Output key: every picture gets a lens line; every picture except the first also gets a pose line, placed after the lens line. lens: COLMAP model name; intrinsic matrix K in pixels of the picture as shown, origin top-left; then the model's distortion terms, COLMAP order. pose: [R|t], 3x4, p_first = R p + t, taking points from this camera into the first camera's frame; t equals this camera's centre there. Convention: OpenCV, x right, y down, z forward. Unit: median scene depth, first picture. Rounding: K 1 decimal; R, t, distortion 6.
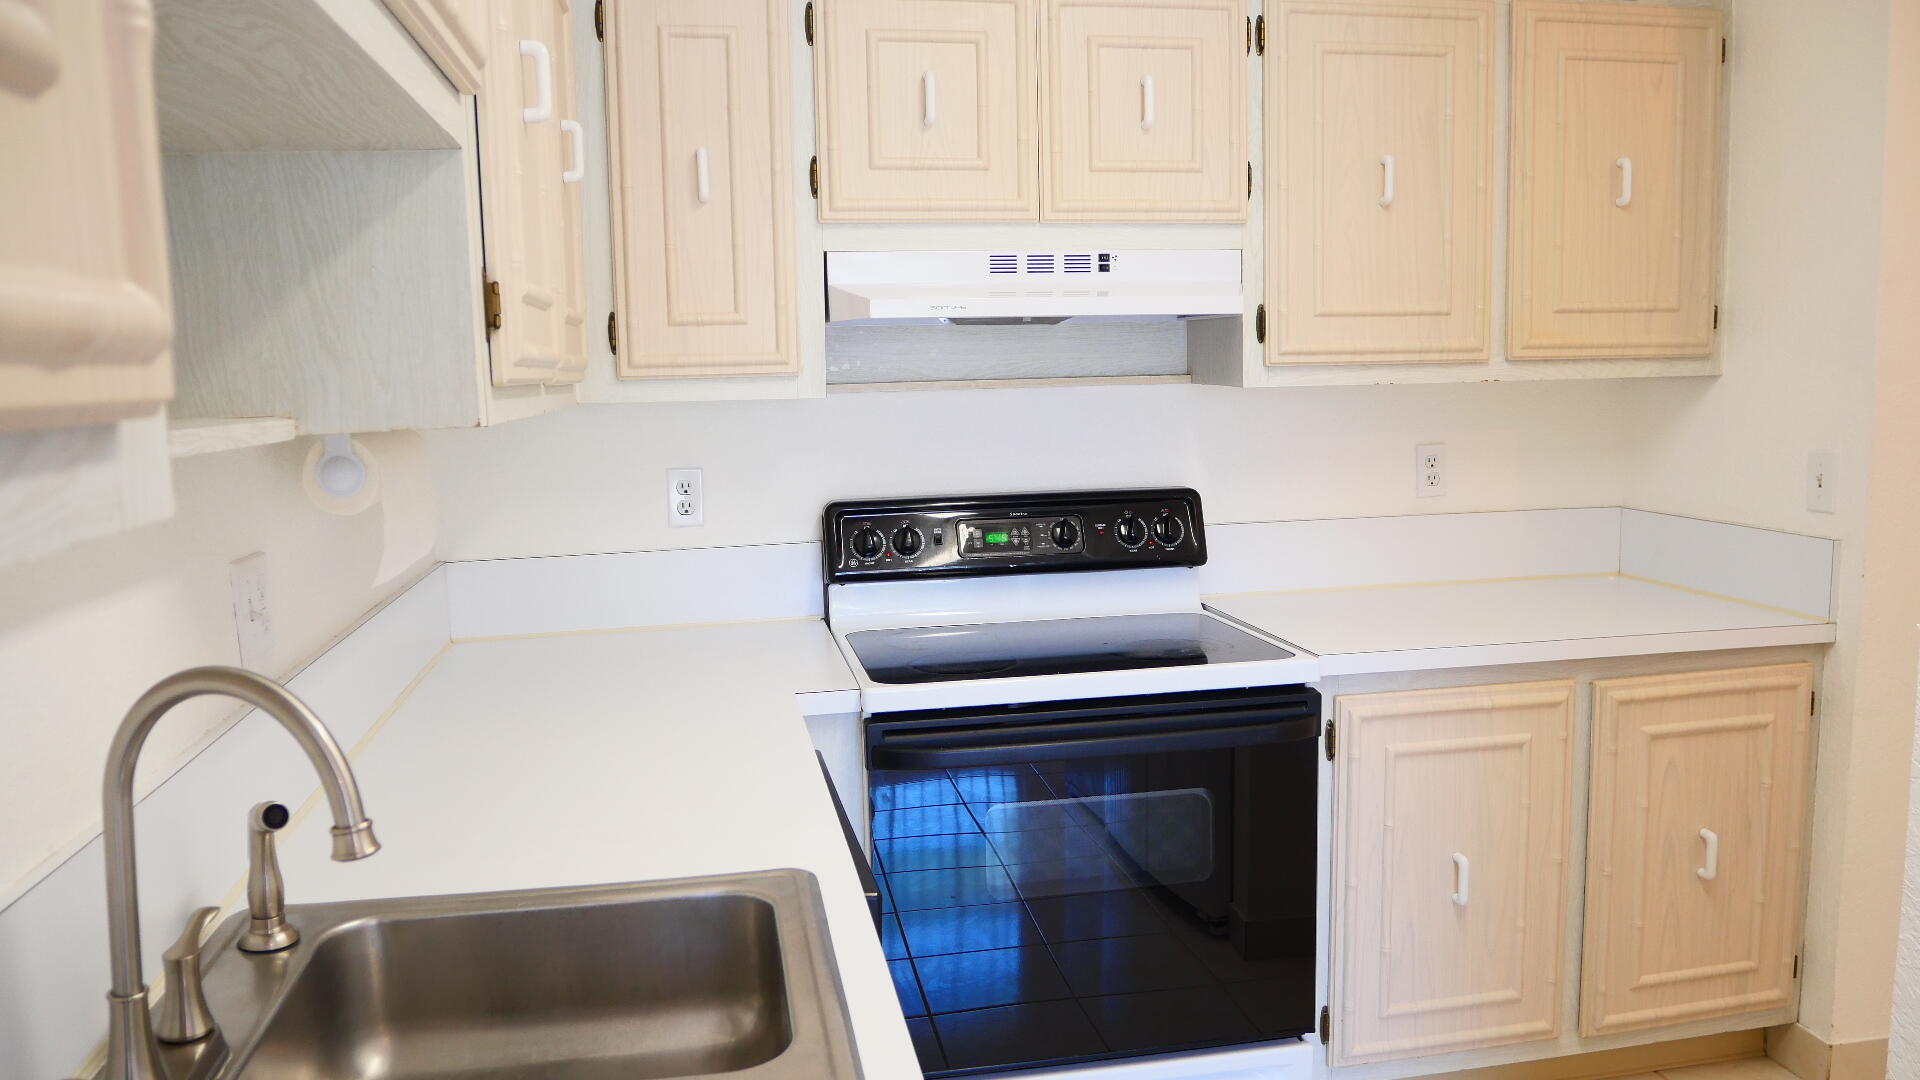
lens RADIAL K [[1453.4, 0, 960.0], [0, 1453.4, 540.0], [0, 0, 1]] dist [-0.078656, -0.002687]
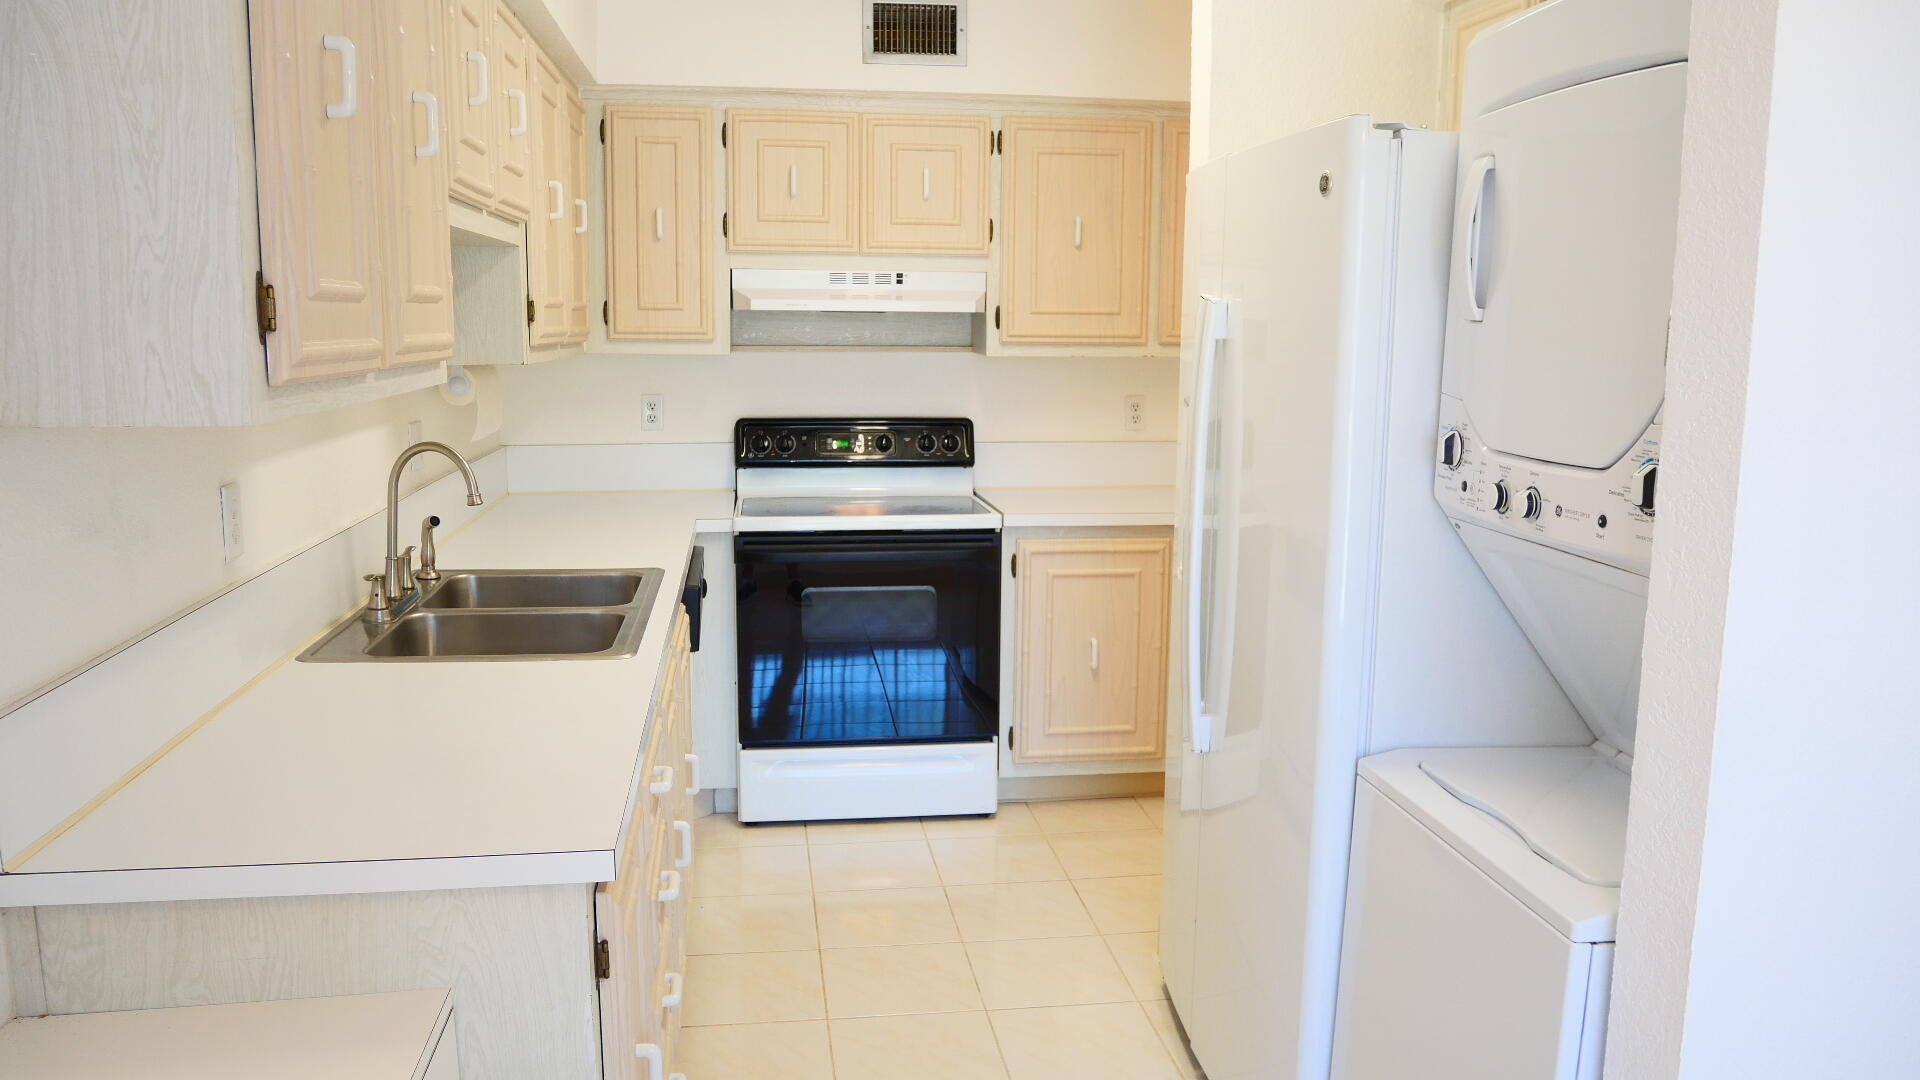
lens RADIAL K [[1453.4, 0, 960.0], [0, 1453.4, 540.0], [0, 0, 1]] dist [-0.078656, -0.002687]
pose [[0.998581, 0.038507, -0.036782, 0.250713], [-0.037327, 0.998783, 0.032234, 0.055298], [0.037979, -0.030815, 0.998803, -0.701621]]
